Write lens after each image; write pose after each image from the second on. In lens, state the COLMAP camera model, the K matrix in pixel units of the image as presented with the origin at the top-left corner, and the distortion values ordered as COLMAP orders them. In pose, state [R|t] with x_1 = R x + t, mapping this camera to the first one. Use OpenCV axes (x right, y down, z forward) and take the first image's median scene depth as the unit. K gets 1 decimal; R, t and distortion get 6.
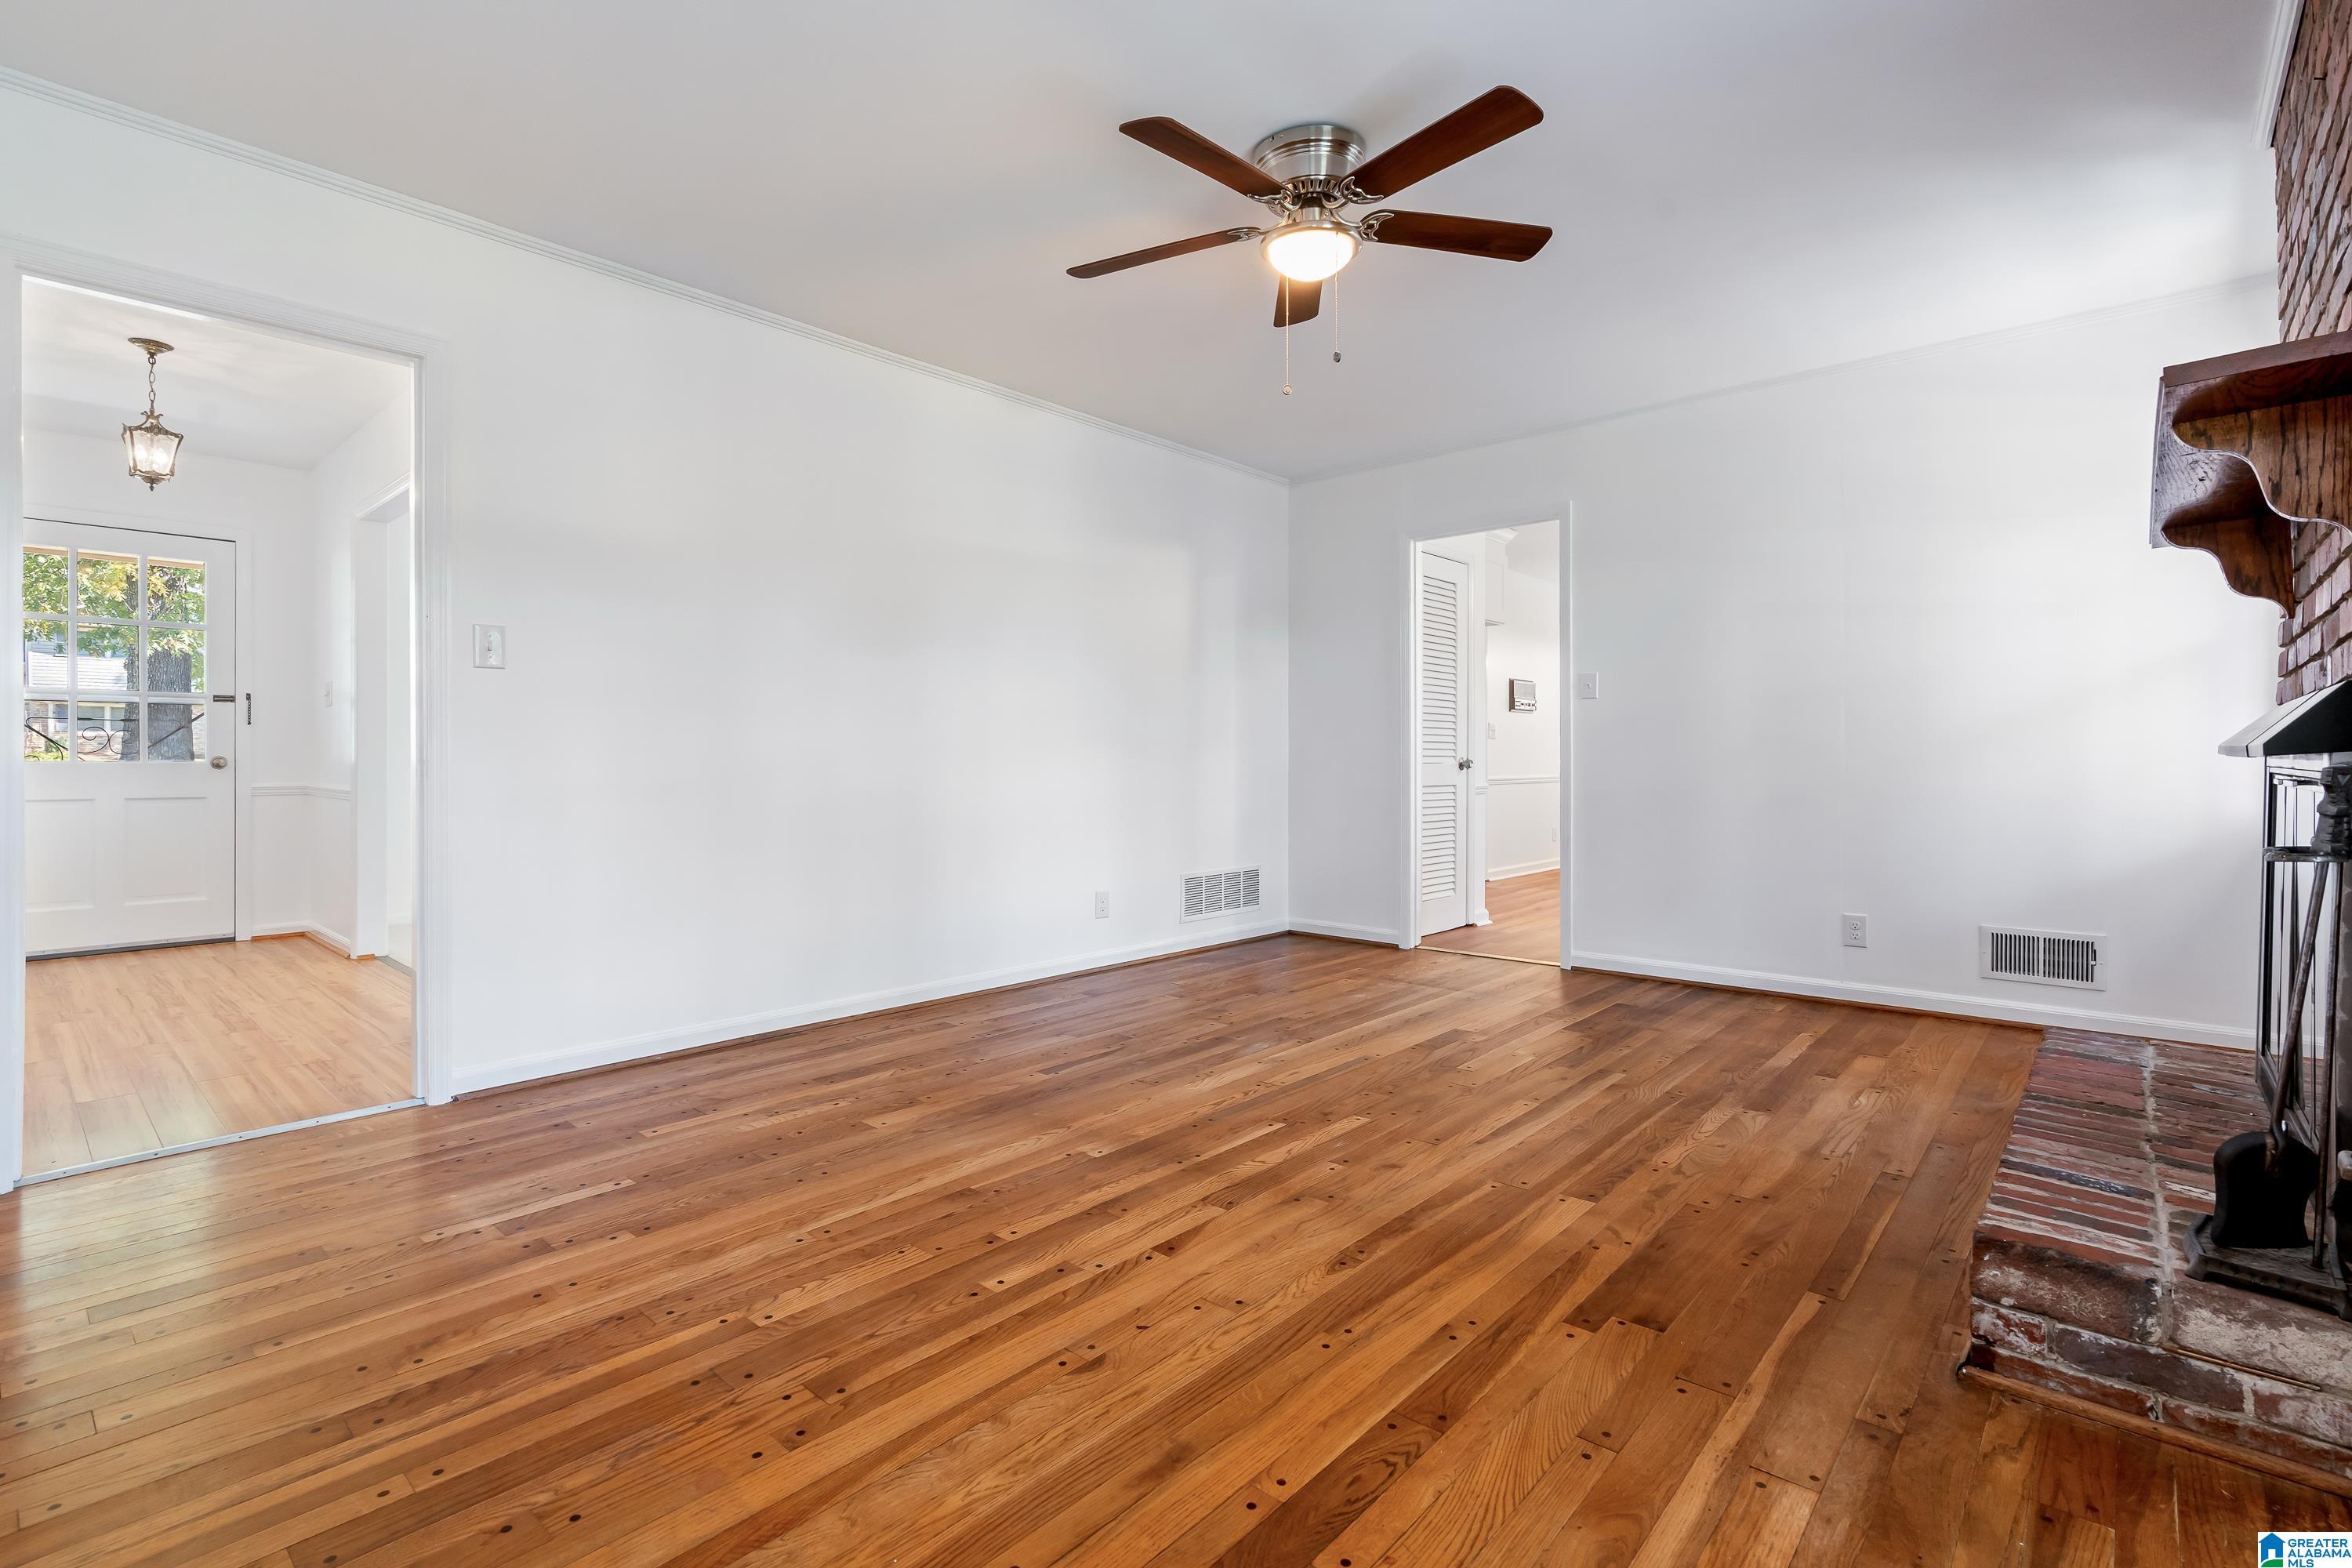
lens RADIAL K [[1079.3, 0, 1169.6], [0, 1079.3, 774.1], [0, 0, 1]] dist [-0.010124, 0.003450]
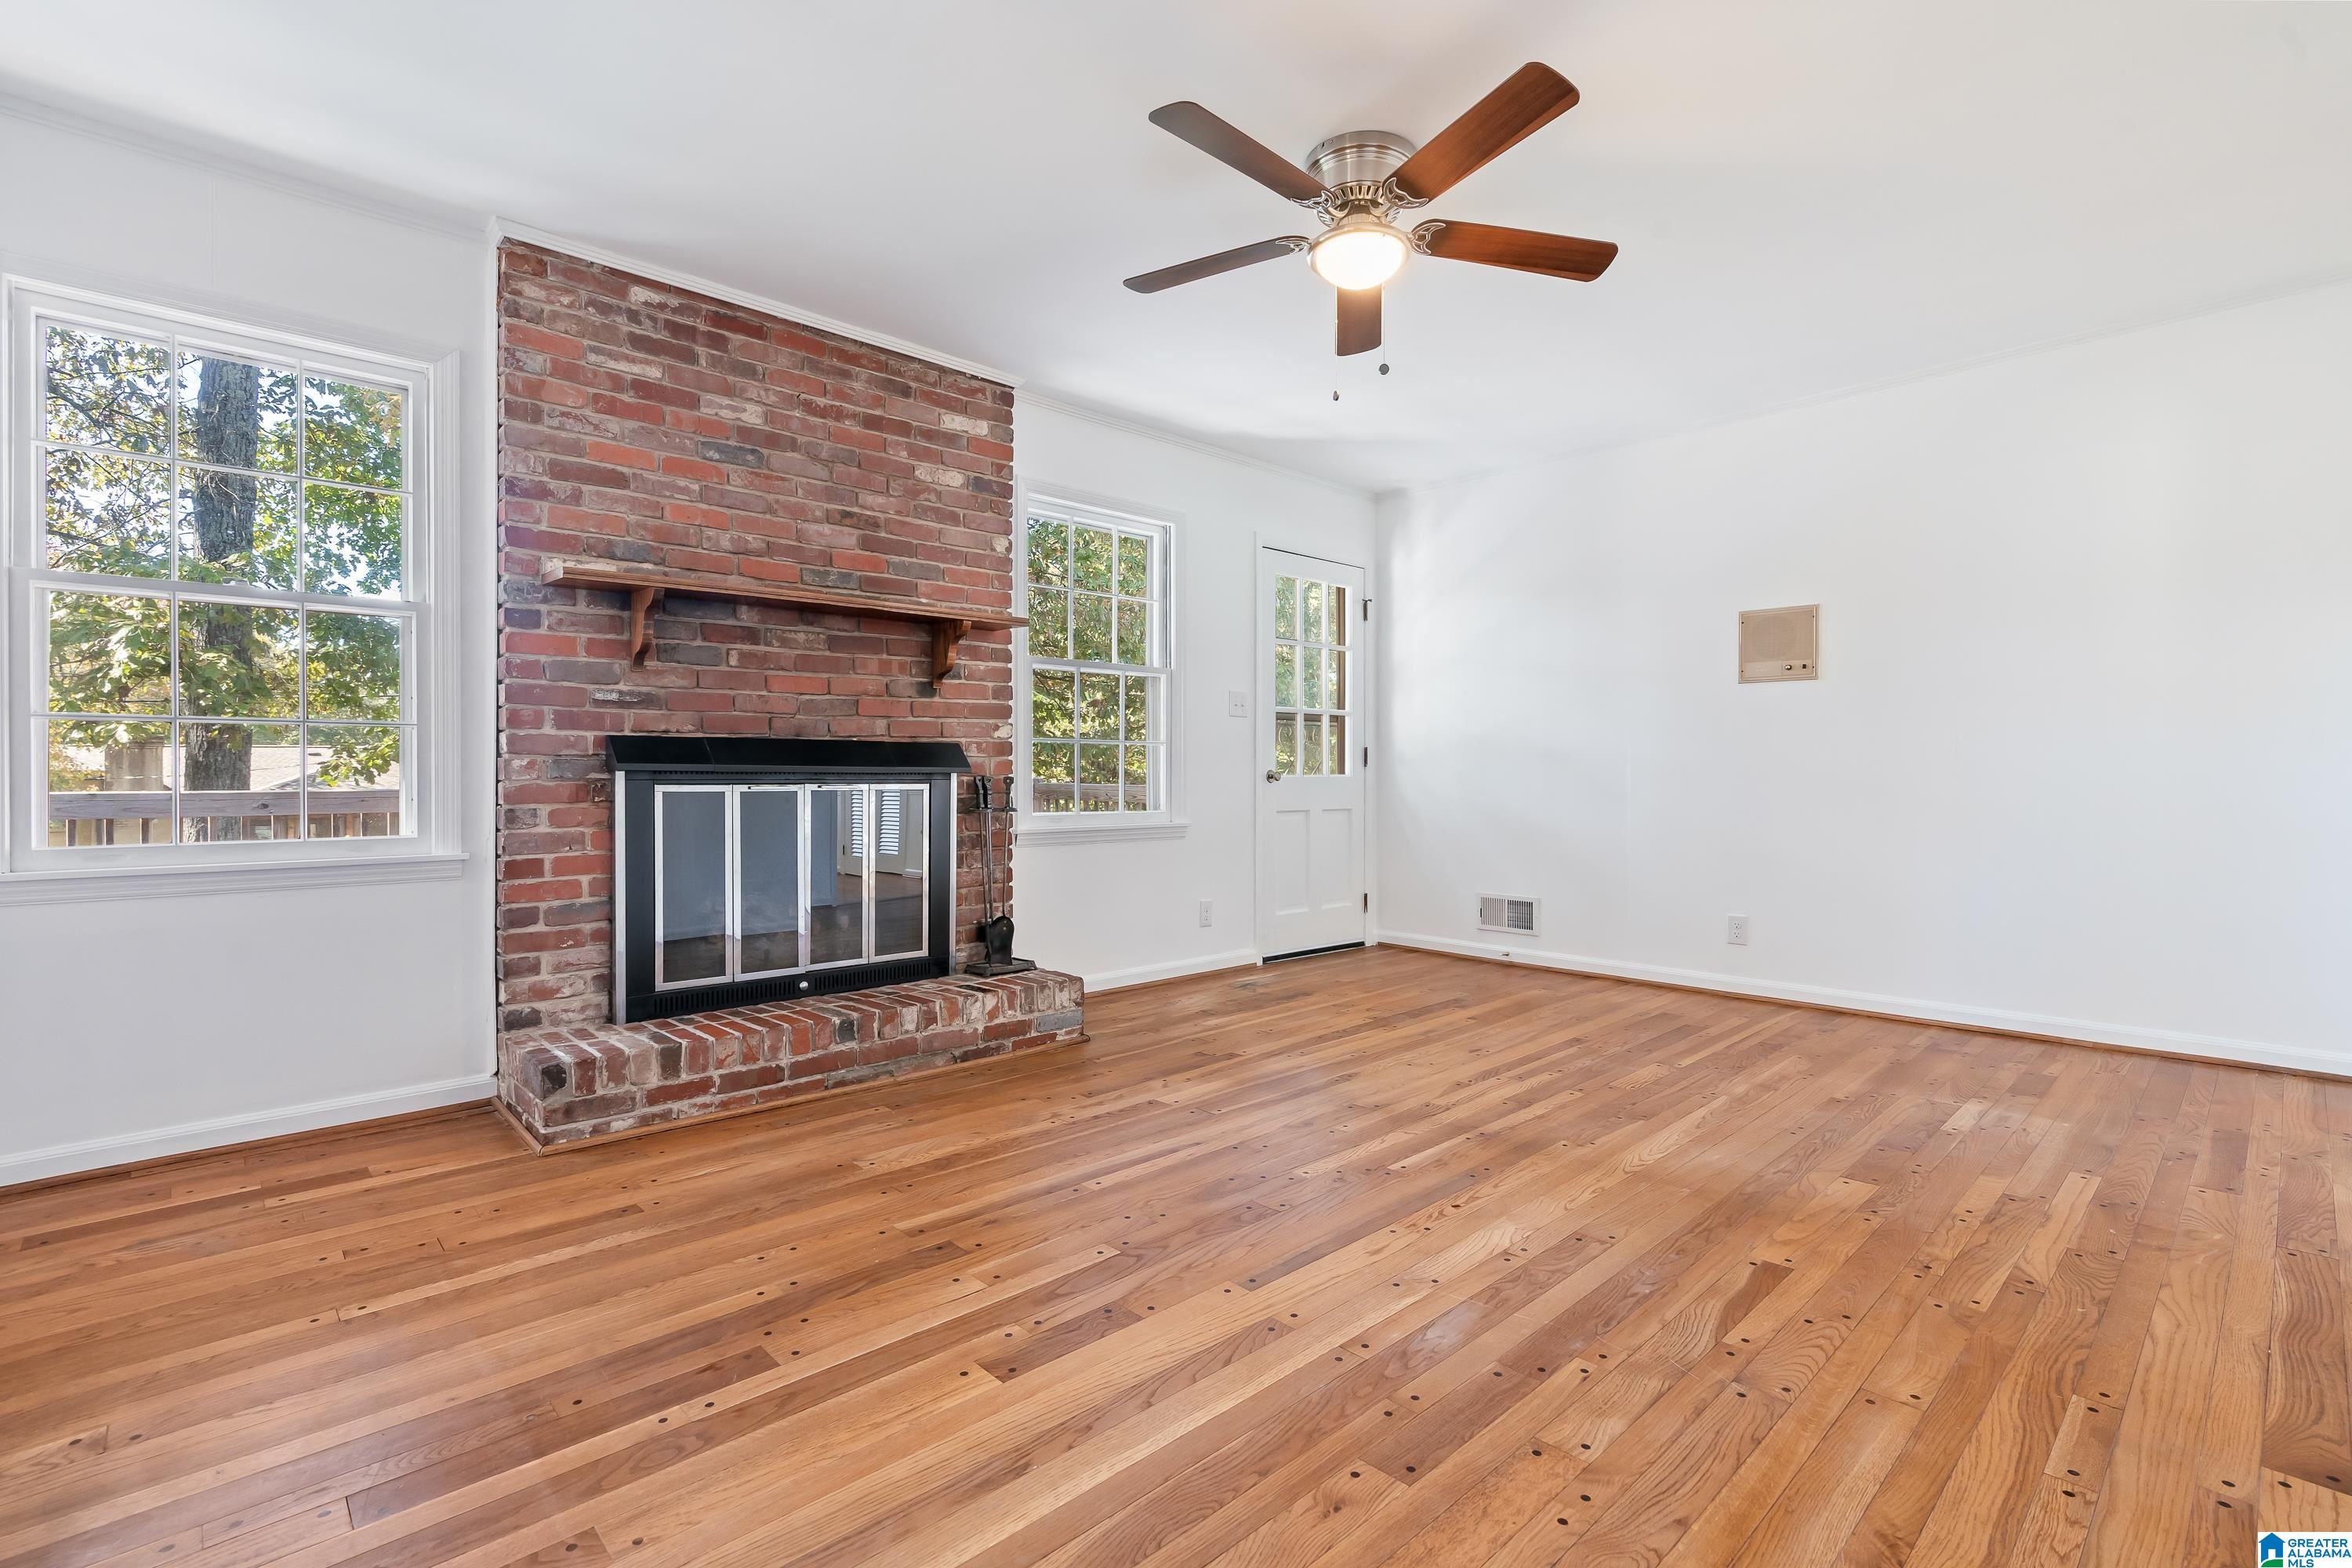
lens RADIAL K [[1079.3, 0, 1169.6], [0, 1079.3, 774.1], [0, 0, 1]] dist [-0.010124, 0.003450]
pose [[-0.996609, 0.003029, 0.082228, 0.236564], [0.004174, 0.999897, 0.013756, -0.028323], [-0.082178, 0.014053, -0.996519, 2.110750]]
